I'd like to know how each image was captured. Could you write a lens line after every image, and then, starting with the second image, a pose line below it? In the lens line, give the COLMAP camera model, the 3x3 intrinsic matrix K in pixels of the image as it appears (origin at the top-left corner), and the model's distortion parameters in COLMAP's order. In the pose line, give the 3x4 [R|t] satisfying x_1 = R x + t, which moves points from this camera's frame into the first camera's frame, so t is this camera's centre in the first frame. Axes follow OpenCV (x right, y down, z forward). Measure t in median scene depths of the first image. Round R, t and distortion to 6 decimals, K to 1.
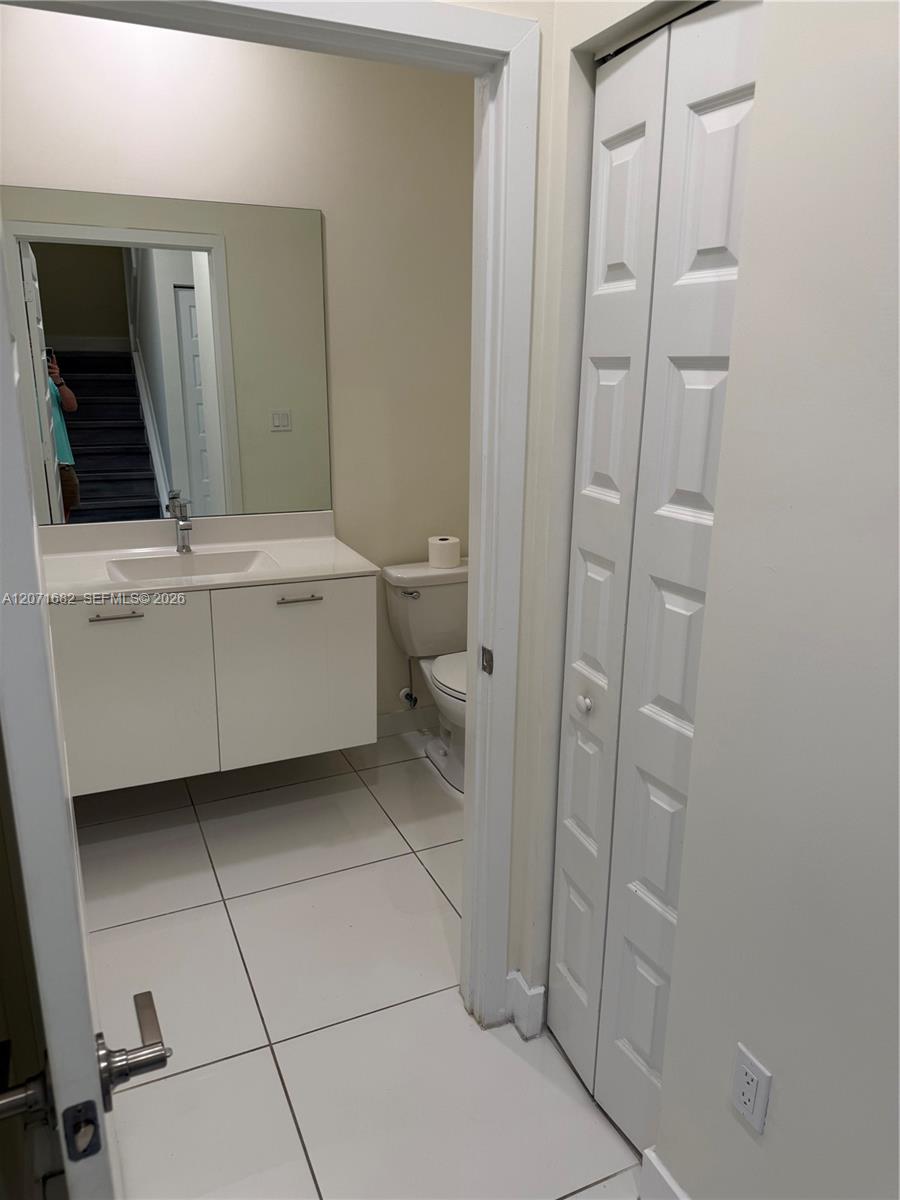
lens RADIAL K [[843.9, 0, 450.0], [0, 843.9, 600.0], [0, 0, 1]] dist [0.002813, -0.005219]
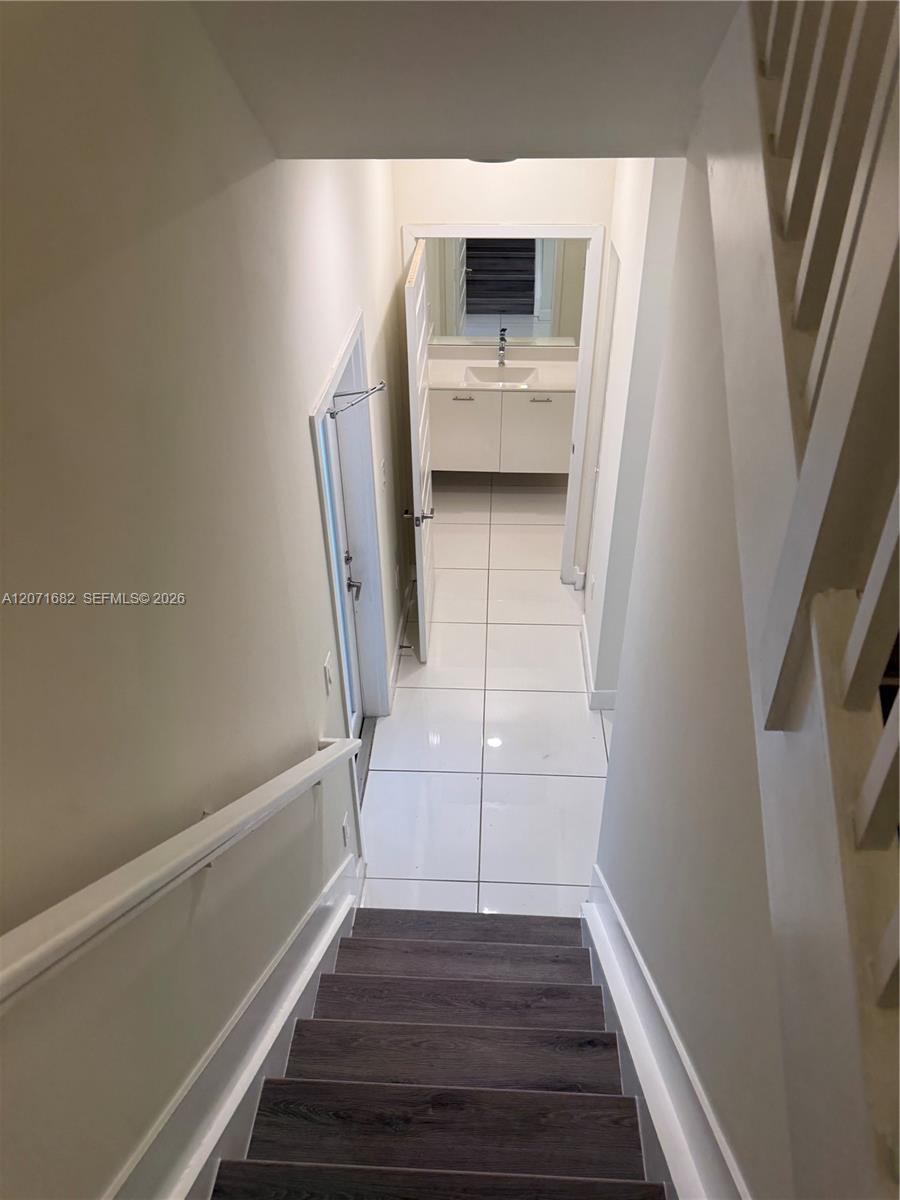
lens RADIAL K [[843.9, 0, 450.0], [0, 843.9, 600.0], [0, 0, 1]] dist [0.002813, -0.005219]
pose [[0.885816, 0.241598, -0.396182, 0.645344], [-0.098383, 0.932145, 0.348463, -0.276368], [0.453487, -0.269696, 0.849478, -1.174412]]
